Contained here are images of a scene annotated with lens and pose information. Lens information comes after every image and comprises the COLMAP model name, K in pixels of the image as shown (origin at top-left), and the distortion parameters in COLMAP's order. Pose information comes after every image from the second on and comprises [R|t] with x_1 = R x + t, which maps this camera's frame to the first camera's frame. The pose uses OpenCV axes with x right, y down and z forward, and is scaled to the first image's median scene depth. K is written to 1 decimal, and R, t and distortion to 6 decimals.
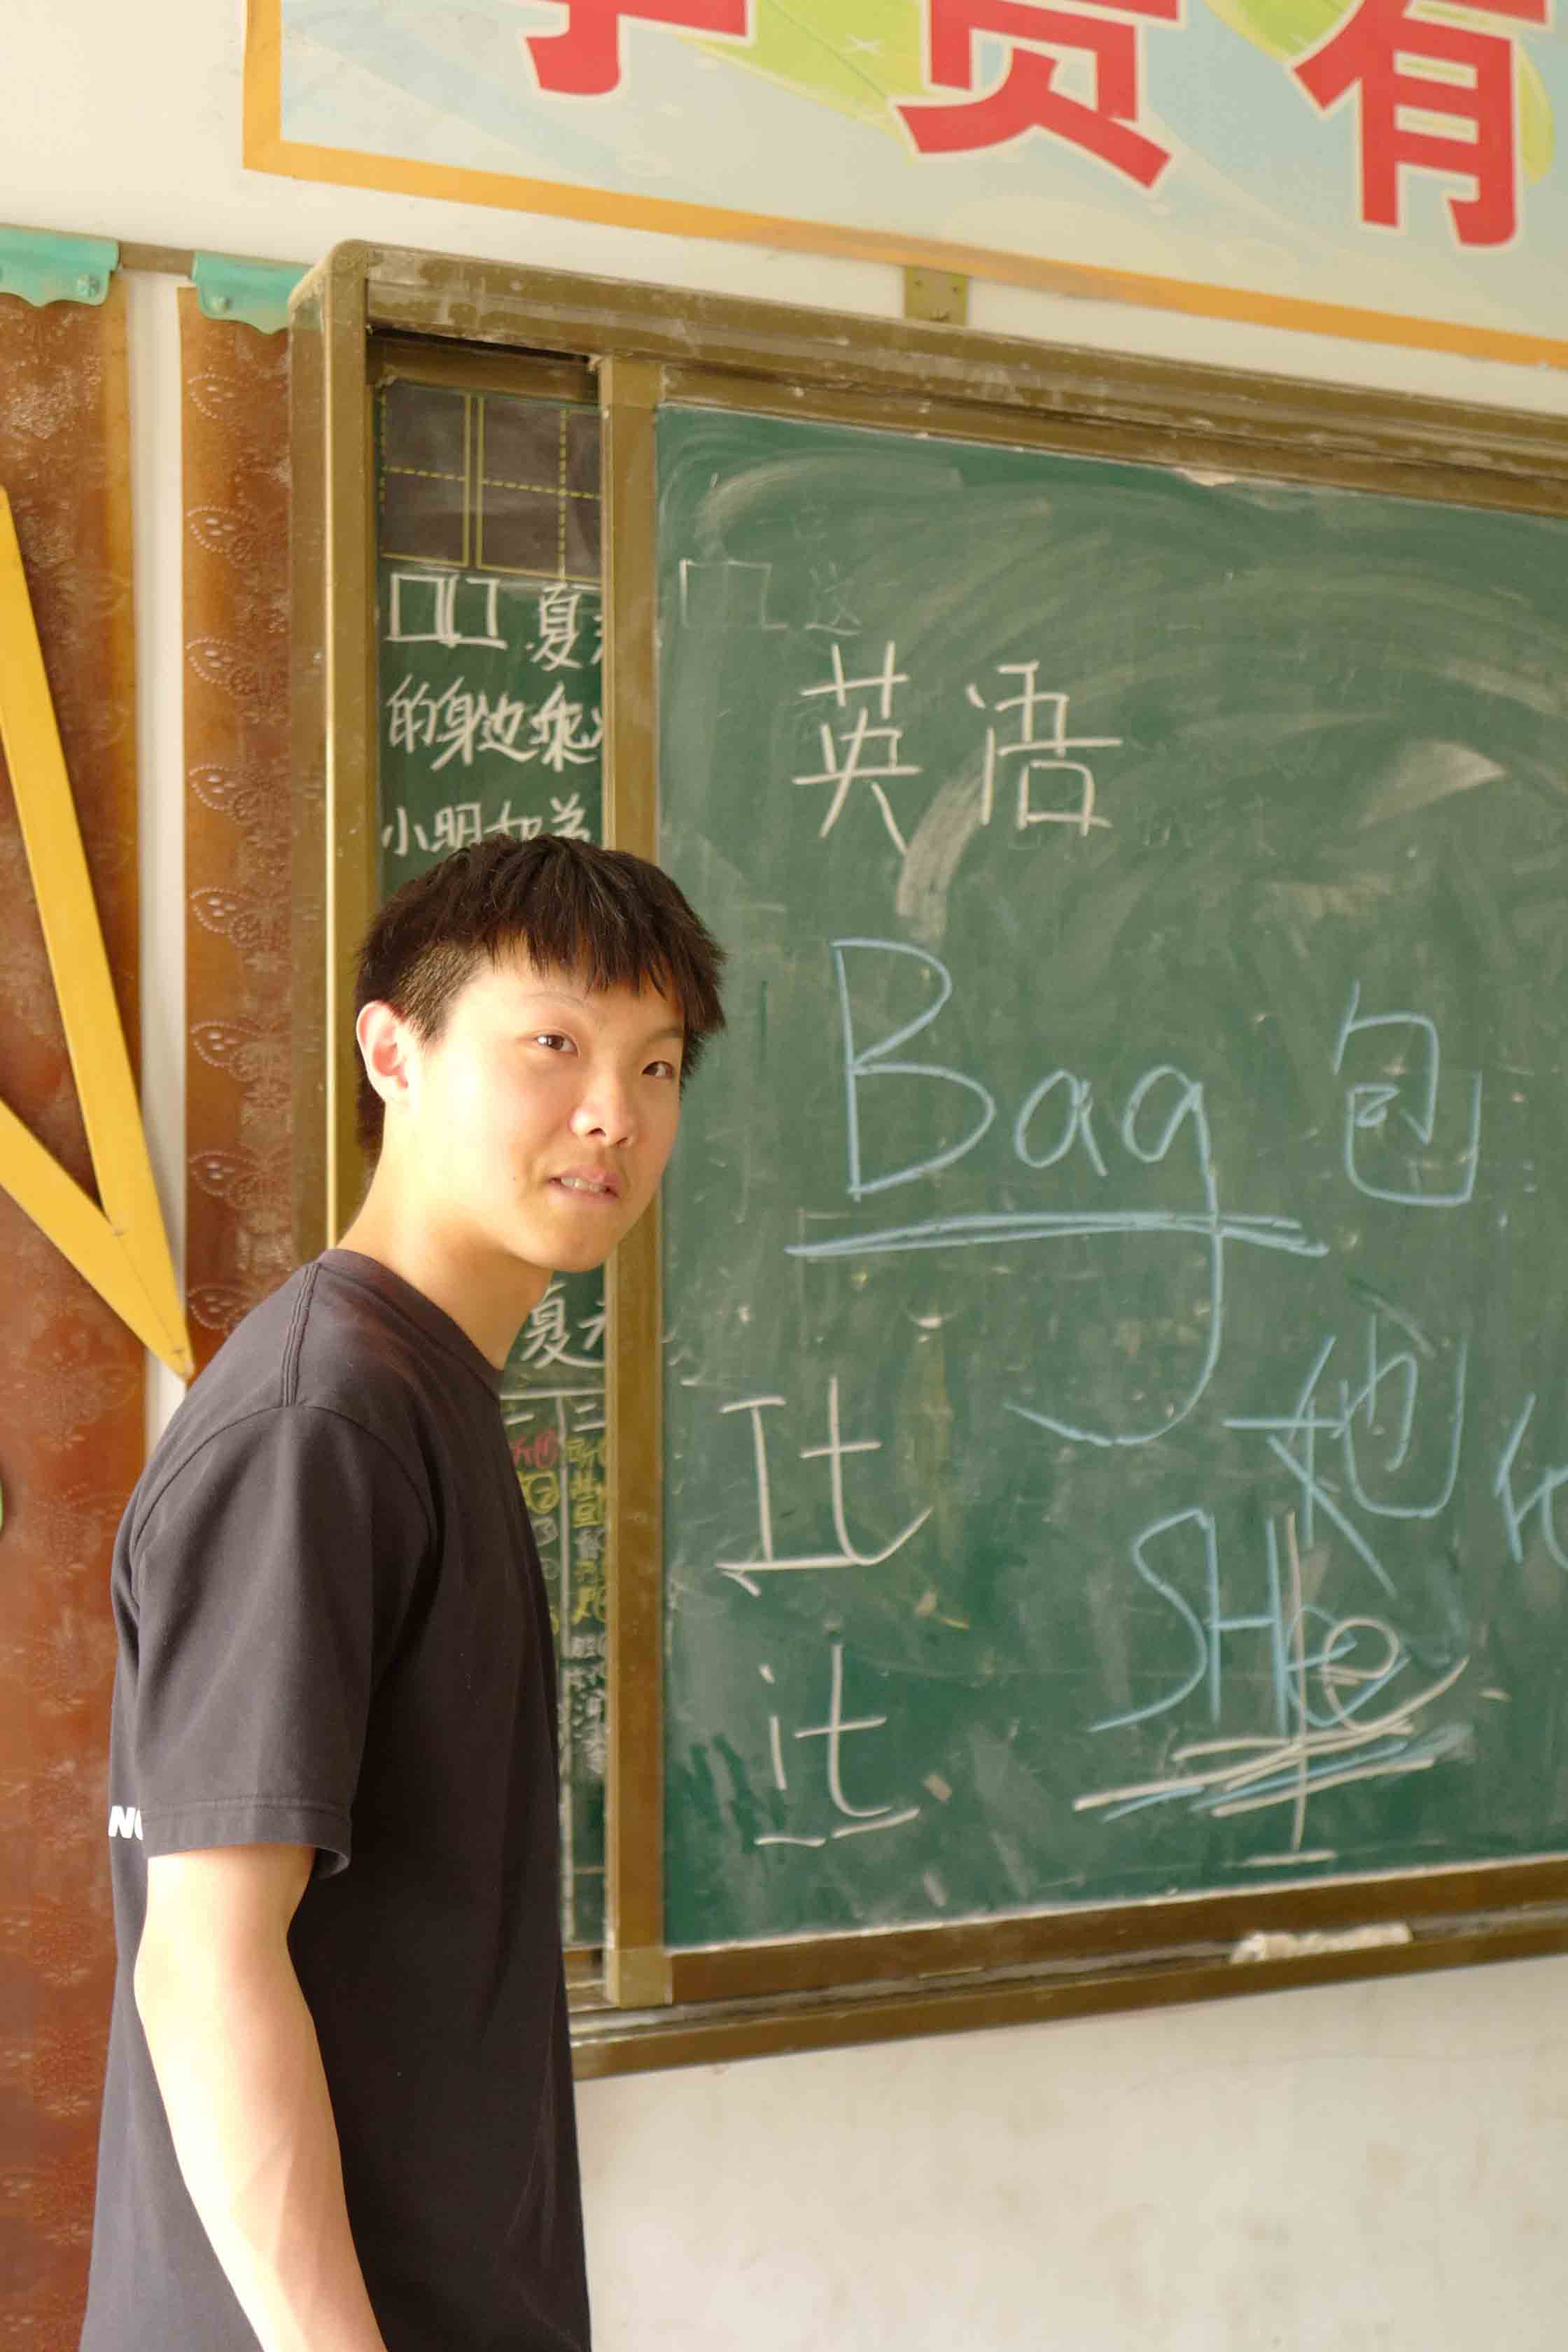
lens RADIAL K [[3173.4, 0, 820.8], [0, 3173.4, 1166.5], [0, 0, 1]] dist [0.011350, 0.000000]
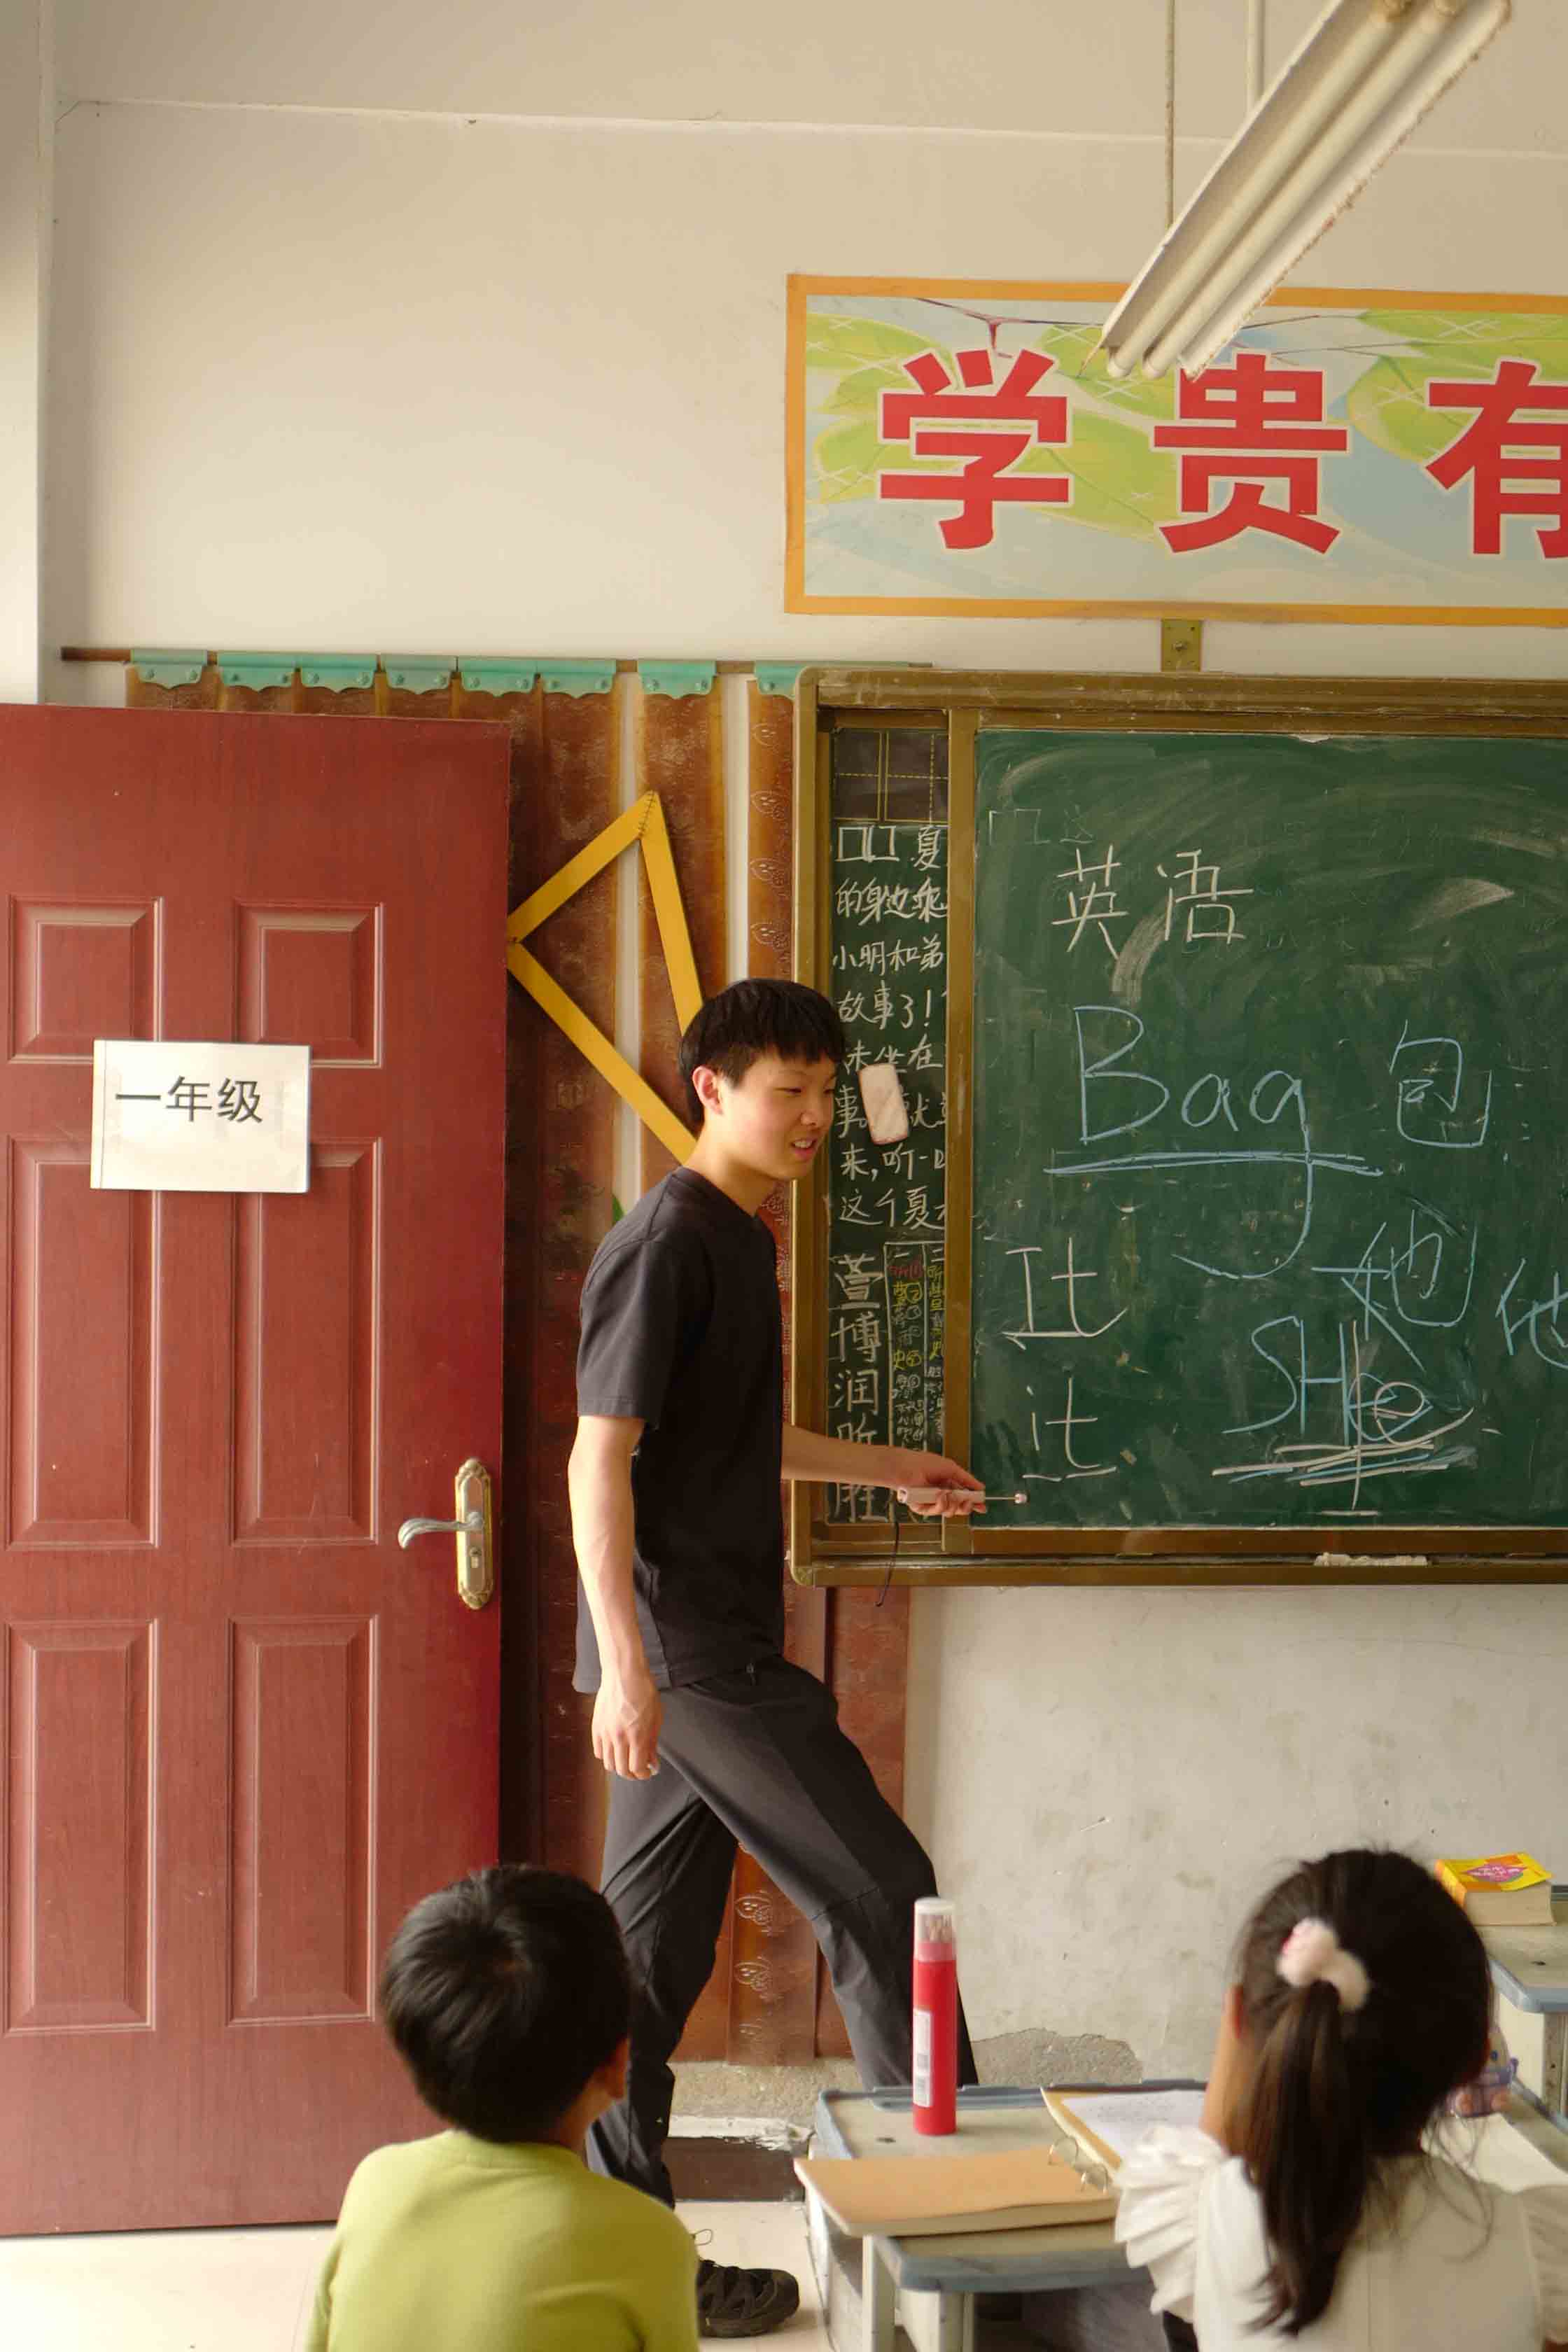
lens RADIAL K [[3173.4, 0, 795.6], [0, 3173.4, 1178.4], [0, 0, 1]] dist [0.011350, 0.000000]
pose [[0.928689, 0.011258, -0.370688, 0.530374], [0.001330, 0.999432, 0.033685, -0.031880], [0.370856, -0.031776, 0.928147, -0.786285]]
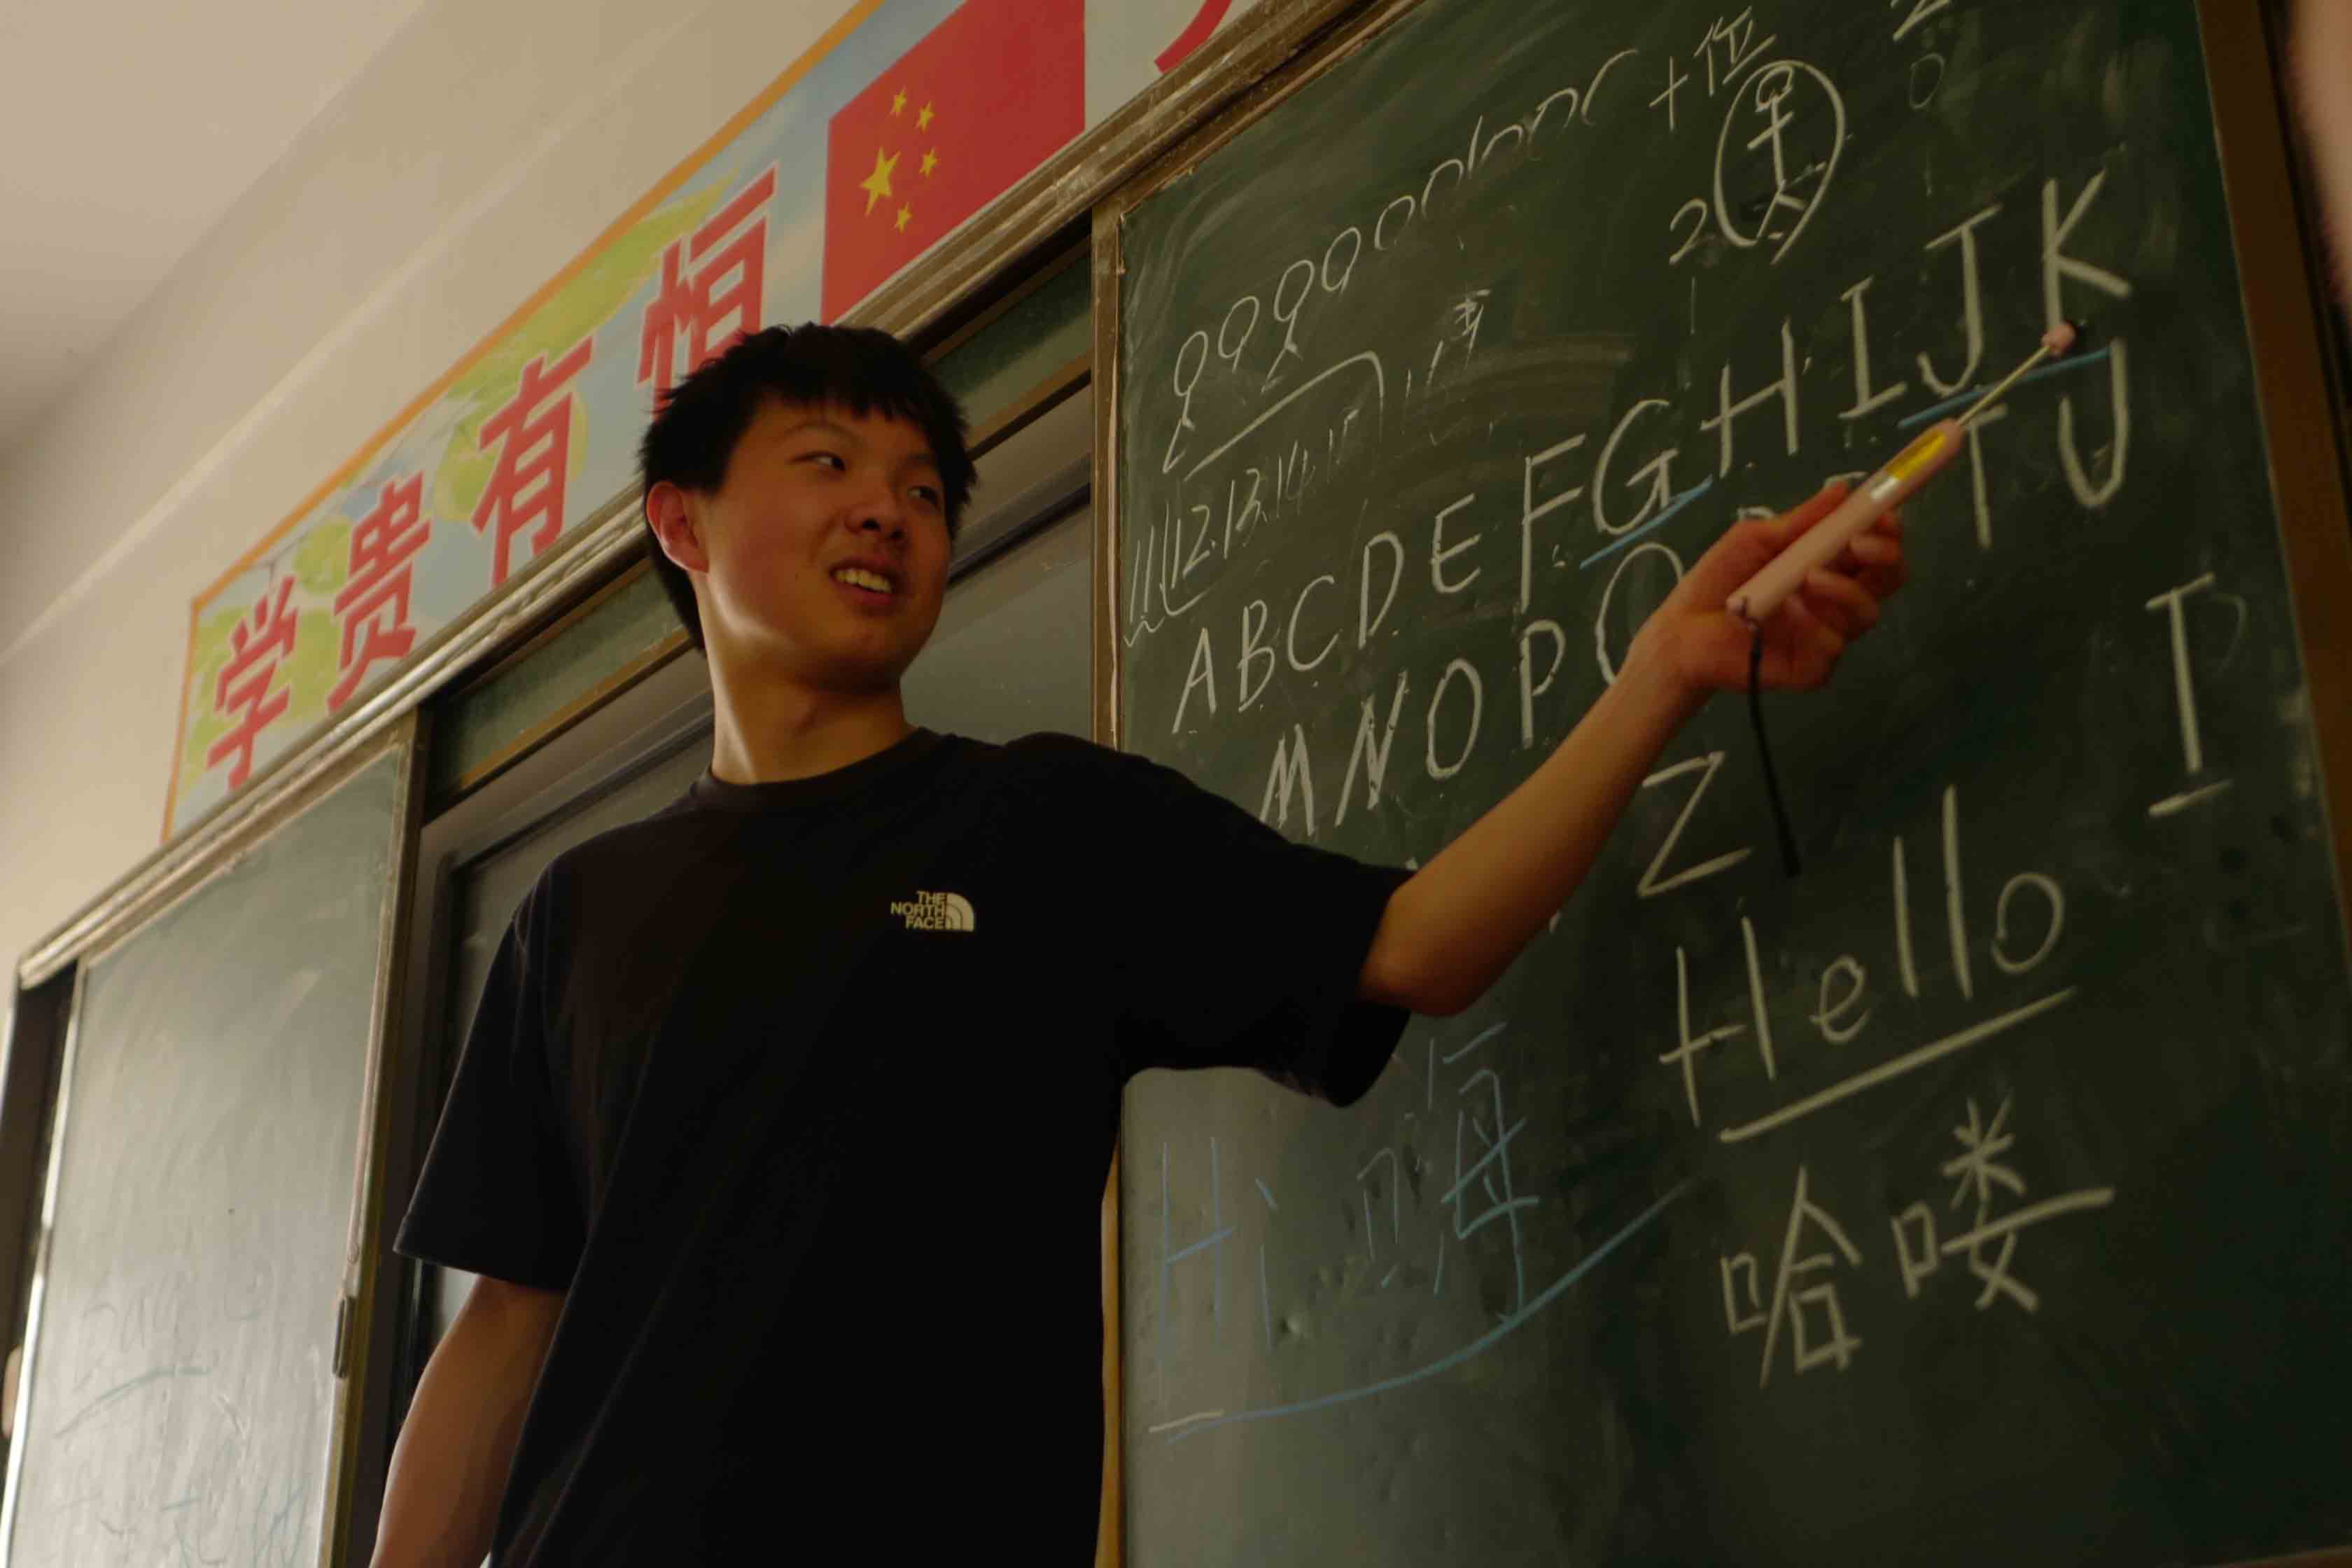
lens RADIAL K [[3173.4, 0, 1175.1], [0, 3173.4, 776.7], [0, 0, 1]] dist [0.011350, 0.000000]
pose [[0.185739, -0.376996, -0.907400, 1.625149], [0.023641, 0.924917, -0.379434, 0.333800], [0.982315, 0.049024, 0.180705, 1.205191]]
